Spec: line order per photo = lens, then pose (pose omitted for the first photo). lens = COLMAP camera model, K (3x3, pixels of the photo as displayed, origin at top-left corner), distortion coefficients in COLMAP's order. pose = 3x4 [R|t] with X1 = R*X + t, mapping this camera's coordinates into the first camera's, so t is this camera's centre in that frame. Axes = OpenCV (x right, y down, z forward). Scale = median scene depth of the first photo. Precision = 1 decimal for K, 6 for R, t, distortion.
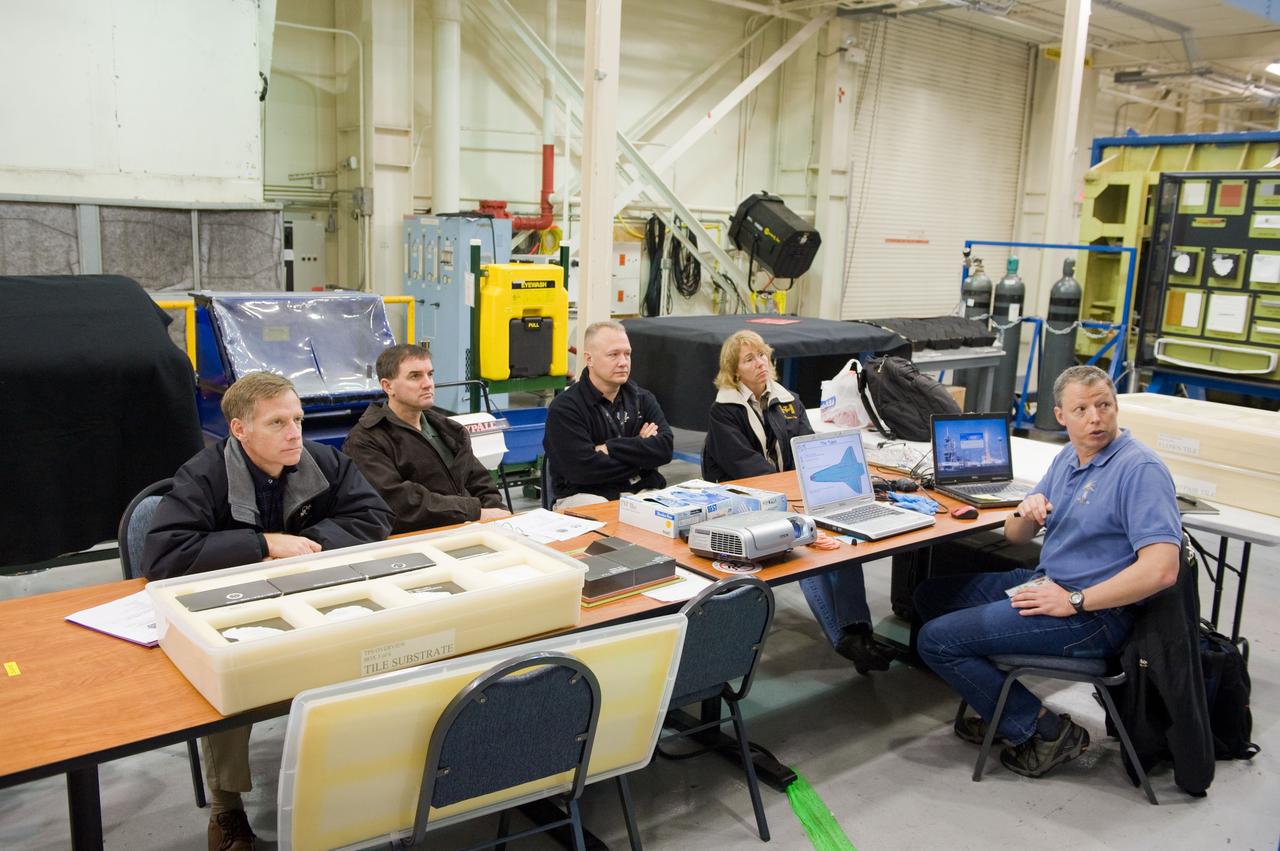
lens RADIAL K [[1046.8, 0, 640.0], [0, 1046.8, 425.5], [0, 0, 1]] dist [-0.020121, 0.001985]
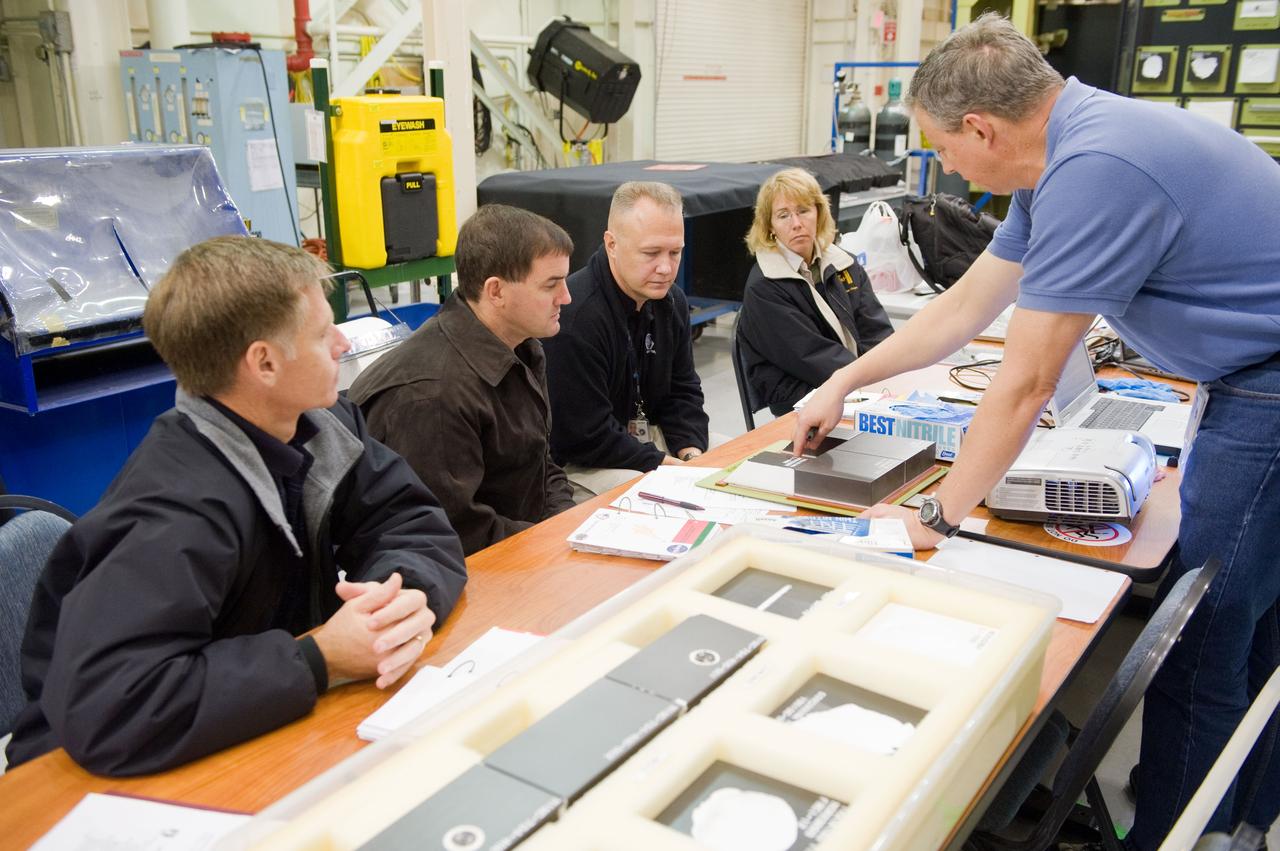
lens RADIAL K [[1118.0, 0, 640.0], [0, 1118.0, 425.5], [0, 0, 1]] dist [0.001110, 0.001232]
pose [[0.961652, -0.114994, 0.249003, -0.107627], [0.087489, 0.989047, 0.118875, -0.008767], [-0.259946, -0.092531, 0.961179, 0.156115]]
